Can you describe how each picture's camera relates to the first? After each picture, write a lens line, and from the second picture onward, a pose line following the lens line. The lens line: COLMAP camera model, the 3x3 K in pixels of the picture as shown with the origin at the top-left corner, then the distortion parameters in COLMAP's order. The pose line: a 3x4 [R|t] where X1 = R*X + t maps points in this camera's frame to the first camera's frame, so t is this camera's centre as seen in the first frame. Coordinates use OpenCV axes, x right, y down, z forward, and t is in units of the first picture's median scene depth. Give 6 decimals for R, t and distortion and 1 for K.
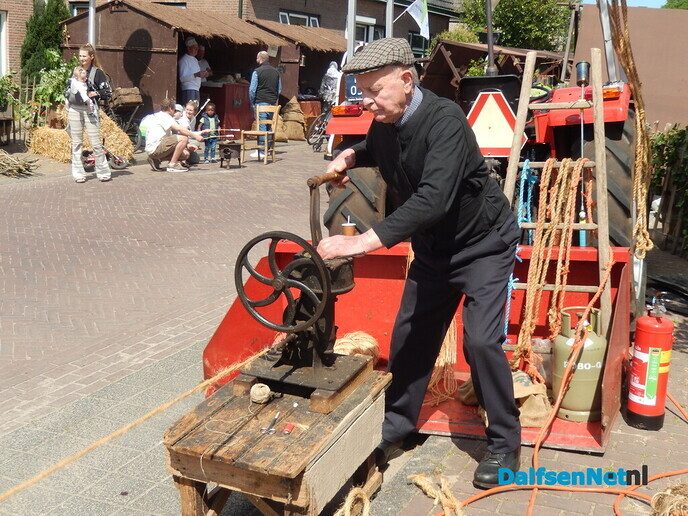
lens RADIAL K [[887.7, 0, 369.0], [0, 887.7, 271.1], [0, 0, 1]] dist [0.106680, -0.726112]
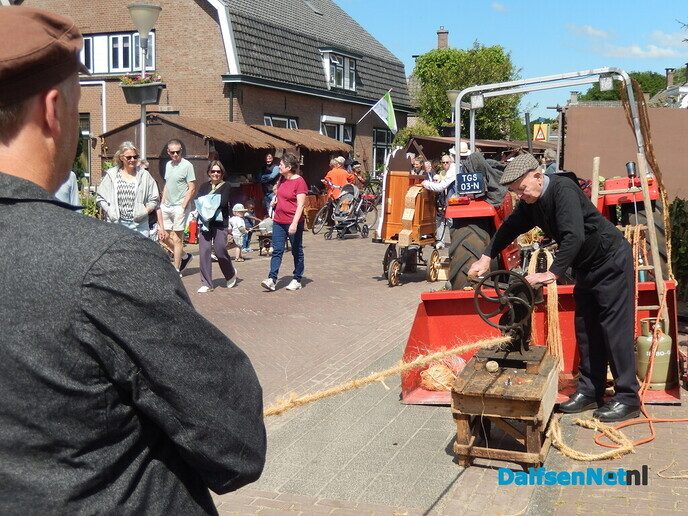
lens RADIAL K [[887.7, 0, 369.0], [0, 887.7, 271.1], [0, 0, 1]] dist [0.106680, -0.726112]
pose [[0.996709, -0.051666, 0.062468, -0.299794], [0.057581, 0.993624, -0.096932, 0.069993], [-0.057061, 0.100210, 0.993329, -0.454301]]
